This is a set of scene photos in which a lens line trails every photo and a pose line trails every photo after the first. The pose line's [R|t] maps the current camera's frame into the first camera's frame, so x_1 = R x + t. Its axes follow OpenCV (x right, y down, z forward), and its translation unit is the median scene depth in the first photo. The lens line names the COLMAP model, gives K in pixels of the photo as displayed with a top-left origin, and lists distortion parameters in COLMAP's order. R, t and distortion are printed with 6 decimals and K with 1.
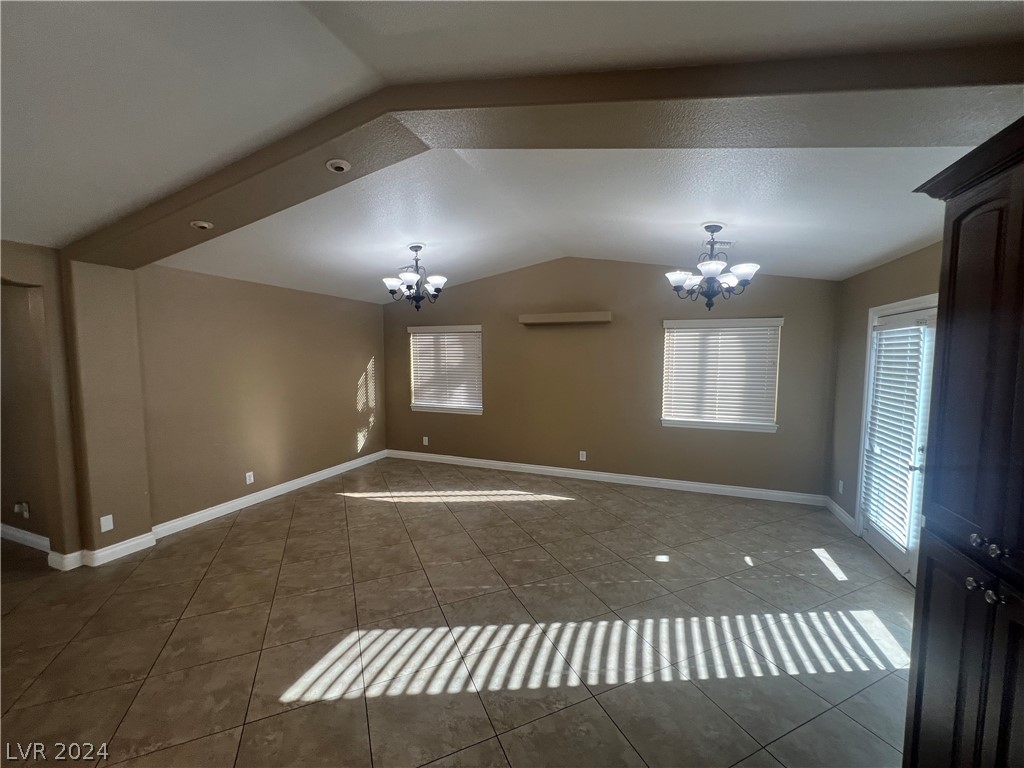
lens RADIAL K [[410.1, 0, 512.0], [0, 410.1, 384.0], [0, 0, 1]] dist [-0.000461, -0.000064]
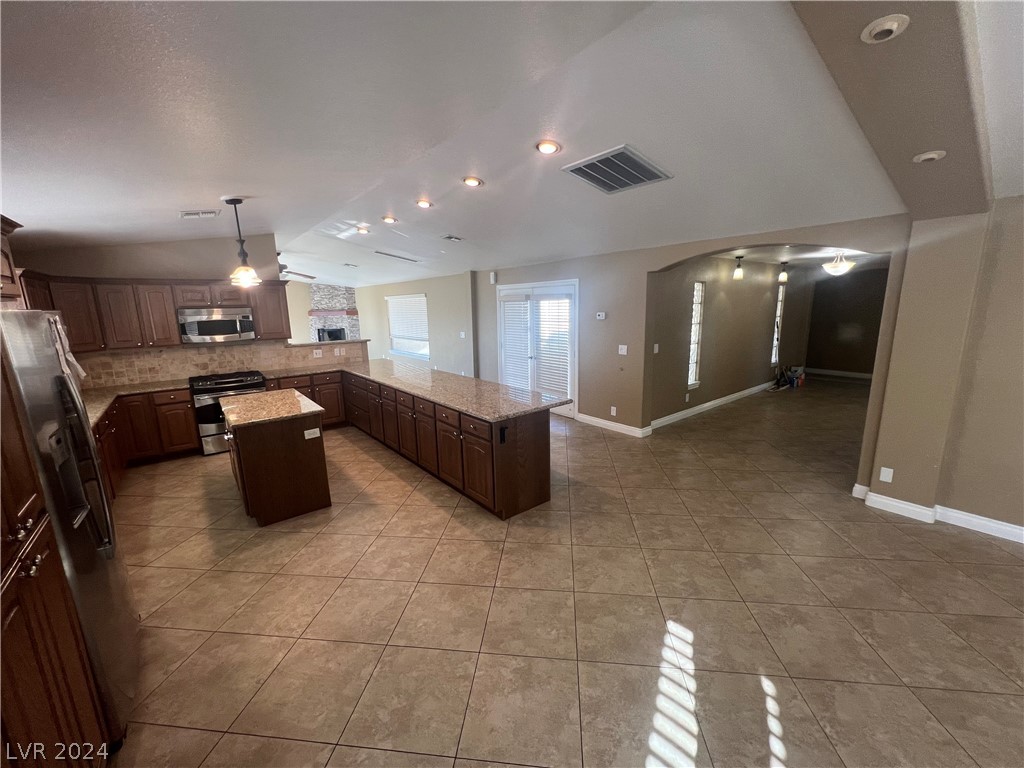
lens RADIAL K [[410.1, 0, 512.0], [0, 410.1, 384.0], [0, 0, 1]] dist [-0.000461, -0.000064]
pose [[-0.504511, 0.175354, -0.845411, 0.360138], [-0.043983, 0.972668, 0.227997, -0.088951], [0.862284, 0.152211, -0.483009, 0.650142]]
